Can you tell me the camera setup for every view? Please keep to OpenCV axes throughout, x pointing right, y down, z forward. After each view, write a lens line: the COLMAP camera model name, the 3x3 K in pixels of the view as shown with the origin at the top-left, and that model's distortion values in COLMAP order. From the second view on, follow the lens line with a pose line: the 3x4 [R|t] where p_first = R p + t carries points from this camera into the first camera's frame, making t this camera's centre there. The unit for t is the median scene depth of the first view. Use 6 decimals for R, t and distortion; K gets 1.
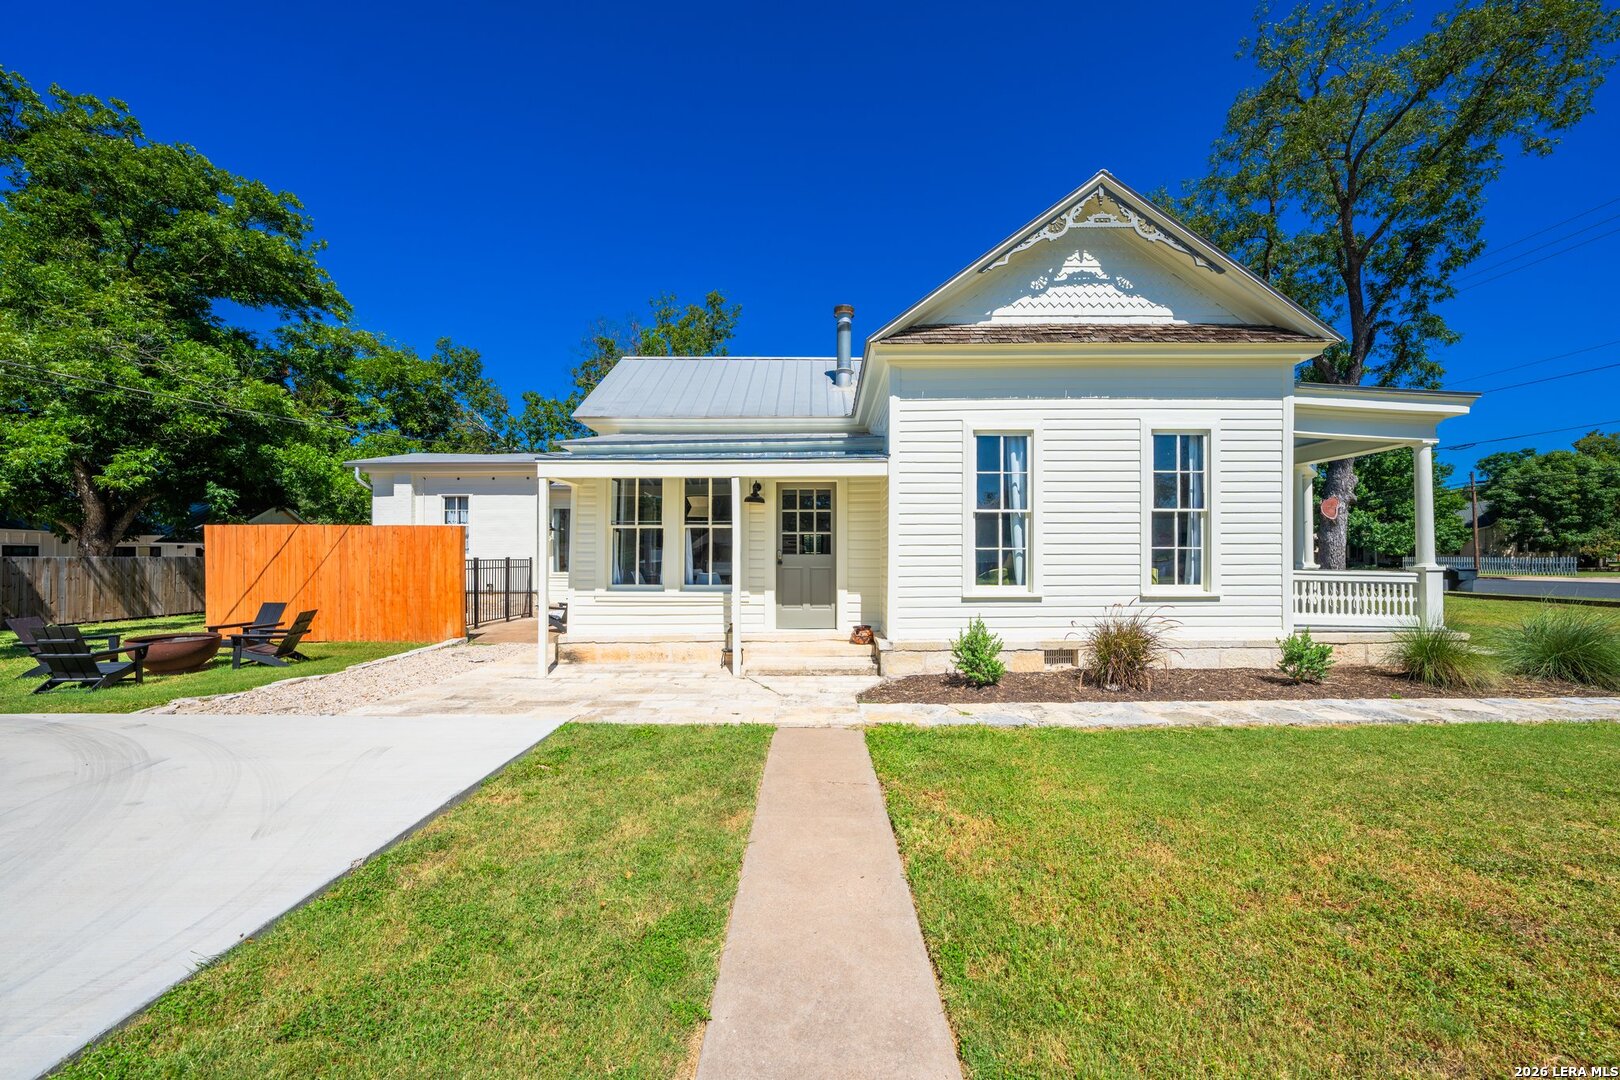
lens RADIAL K [[570.1, 0, 811.4], [0, 570.1, 548.5], [0, 0, 1]] dist [-0.025528, 0.000013]
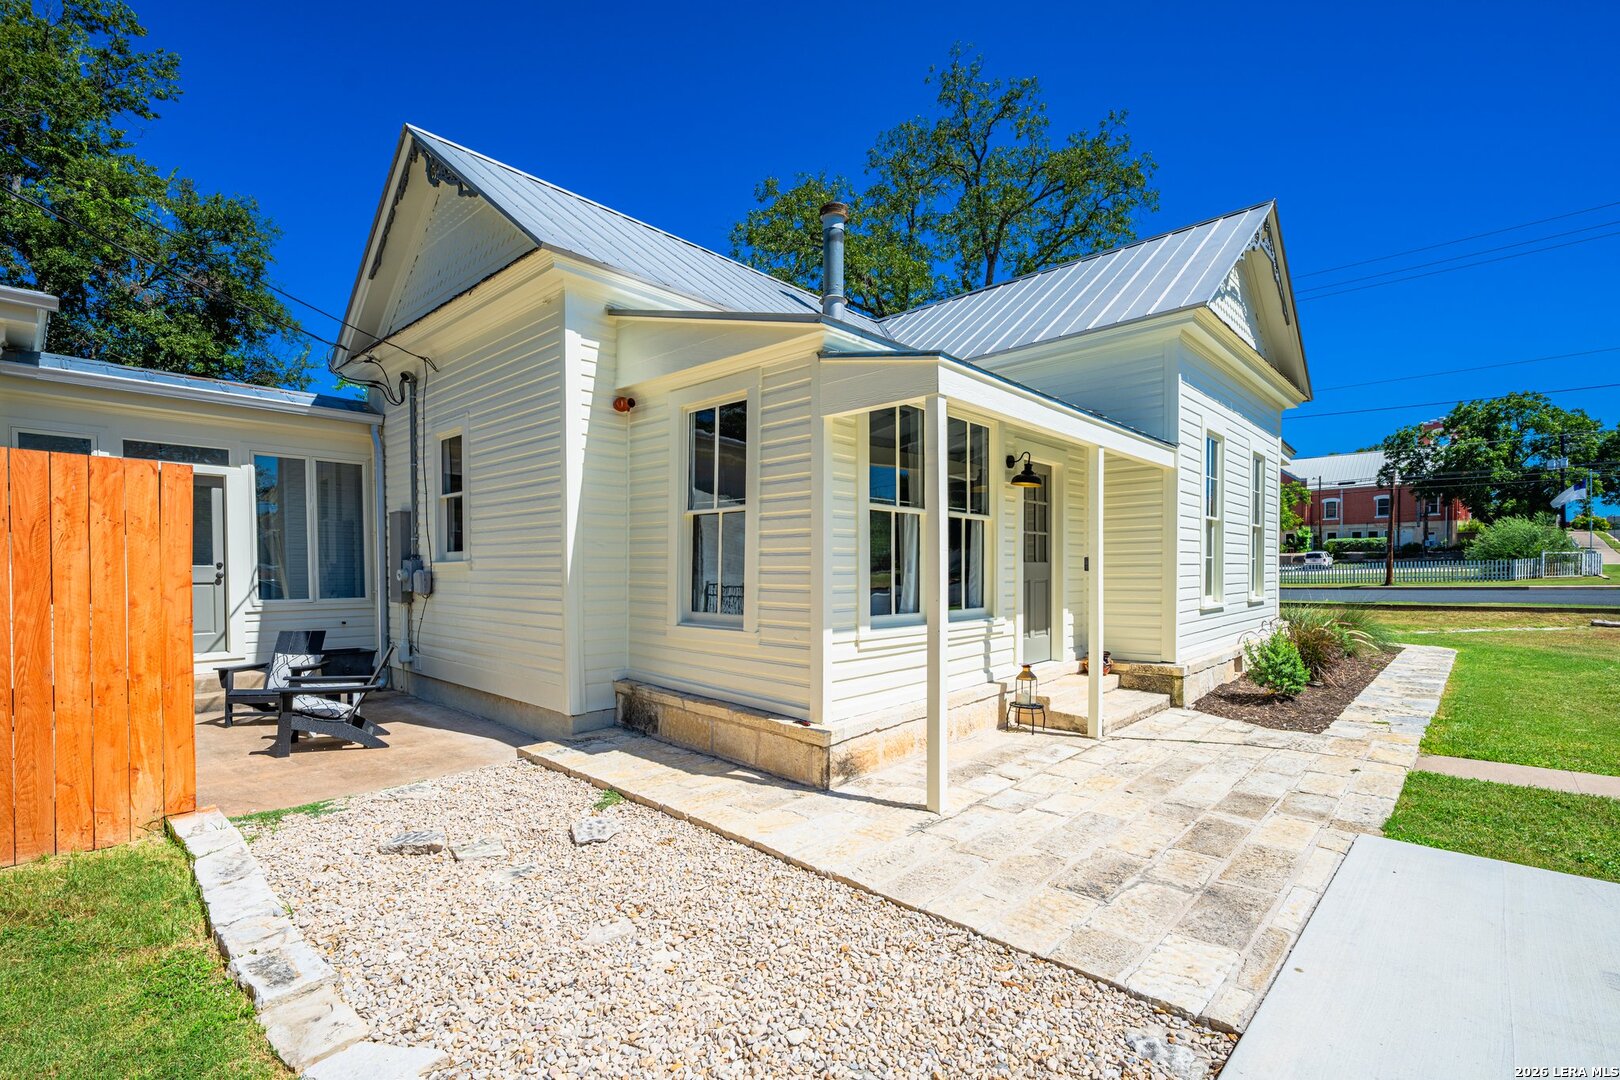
lens RADIAL K [[721.5, 0, 814.1], [0, 721.5, 577.7], [0, 0, 1]] dist [-0.002761, -0.000303]
pose [[0.678268, -0.010387, 0.734741, -0.888905], [-0.013666, 0.999549, 0.026746, 0.009220], [-0.734688, -0.028182, 0.677820, 0.588446]]
